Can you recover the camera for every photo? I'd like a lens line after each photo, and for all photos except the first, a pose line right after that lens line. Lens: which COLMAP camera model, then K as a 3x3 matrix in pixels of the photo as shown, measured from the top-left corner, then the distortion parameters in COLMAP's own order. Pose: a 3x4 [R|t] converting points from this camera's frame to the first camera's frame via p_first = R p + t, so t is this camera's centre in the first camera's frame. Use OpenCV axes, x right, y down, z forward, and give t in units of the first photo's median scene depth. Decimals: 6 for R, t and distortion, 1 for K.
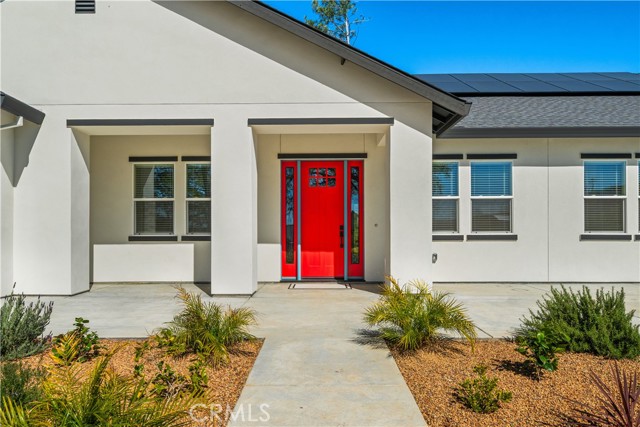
lens RADIAL K [[461.2, 0, 318.5], [0, 461.2, 217.6], [0, 0, 1]] dist [0.001280, -0.000578]
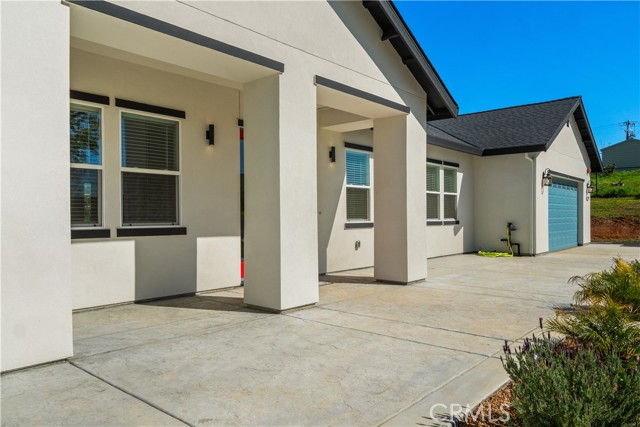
lens RADIAL K [[461.2, 0, 318.5], [0, 461.2, 217.6], [0, 0, 1]] dist [0.001280, -0.000578]
pose [[0.644364, -0.002618, 0.764714, -0.593821], [-0.023710, 0.999445, 0.023400, 0.003778], [-0.764351, -0.033209, 0.643945, 0.400208]]
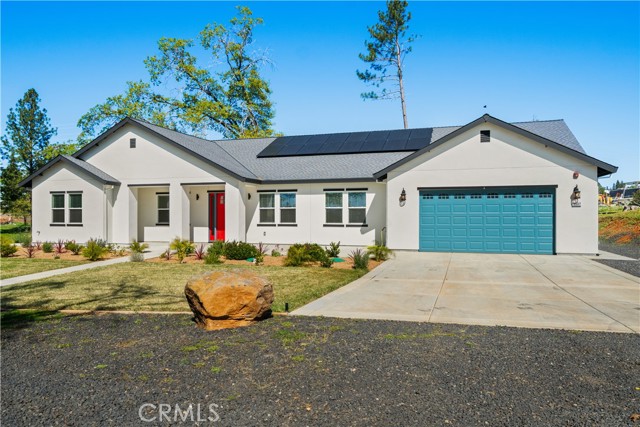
lens RADIAL K [[462.6, 0, 320.0], [0, 462.6, 213.5], [0, 0, 1]] dist [0.002063, 0.000895]
pose [[0.956662, 0.000615, -0.291199, 1.219651], [0.006652, 0.999691, 0.023967, -0.071903], [0.291124, -0.024865, 0.956362, -1.206460]]
